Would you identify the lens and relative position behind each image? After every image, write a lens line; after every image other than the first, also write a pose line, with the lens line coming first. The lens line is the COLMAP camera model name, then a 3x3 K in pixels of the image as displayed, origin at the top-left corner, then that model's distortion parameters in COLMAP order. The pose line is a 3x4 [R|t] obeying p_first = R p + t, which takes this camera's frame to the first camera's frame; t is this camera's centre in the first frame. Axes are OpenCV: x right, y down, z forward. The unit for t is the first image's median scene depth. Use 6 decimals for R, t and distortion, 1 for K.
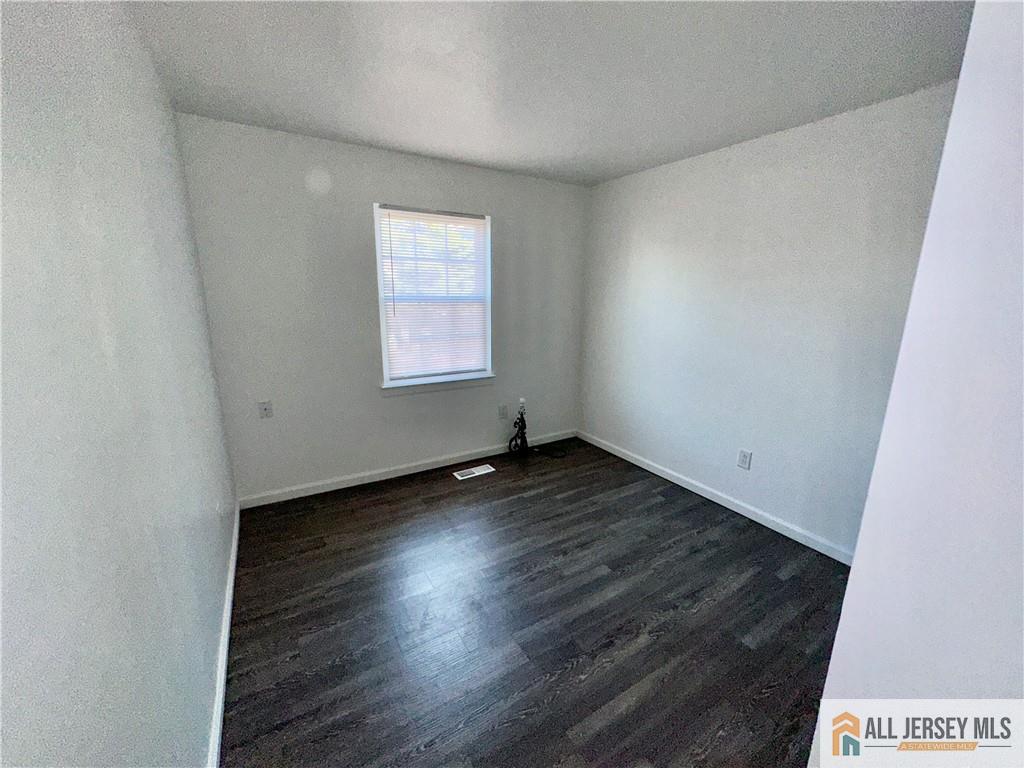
lens RADIAL K [[406.1, 0, 511.4], [0, 406.1, 384.4], [0, 0, 1]] dist [-0.007552, 0.000101]
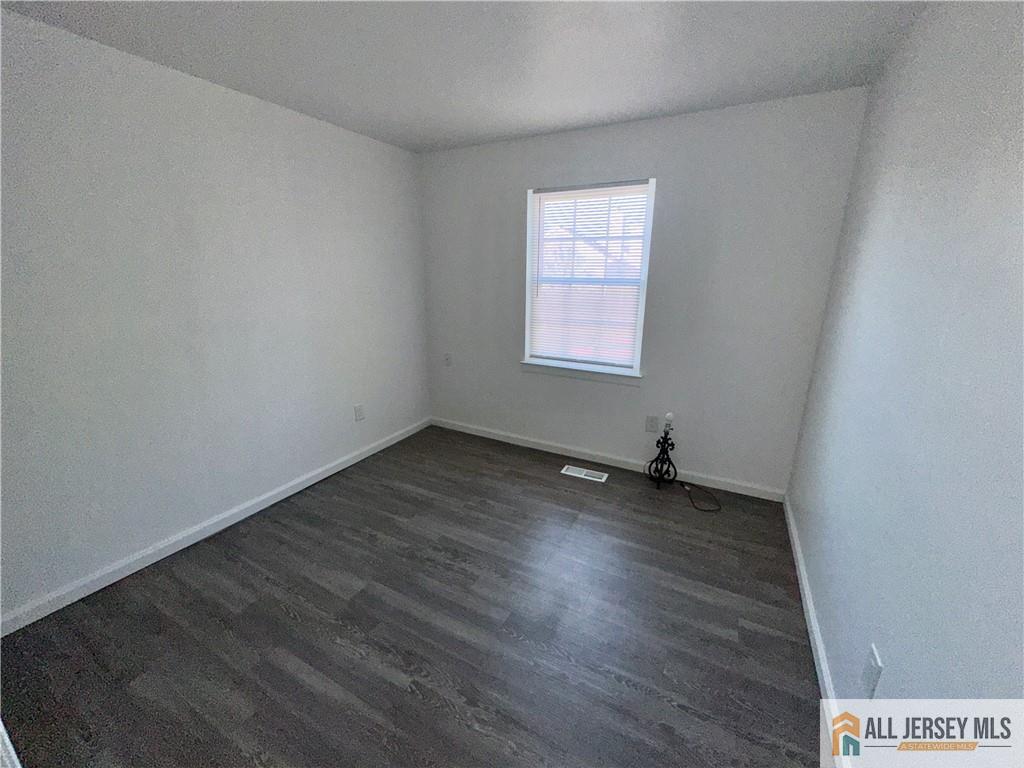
lens RADIAL K [[406.1, 0, 511.5], [0, 406.1, 383.8], [0, 0, 1]] dist [-0.007552, 0.000101]
pose [[0.513166, 0.217705, -0.830220, 0.569095], [-0.195899, 0.971473, 0.133658, -0.073031], [0.835634, 0.094051, 0.541175, 0.378114]]
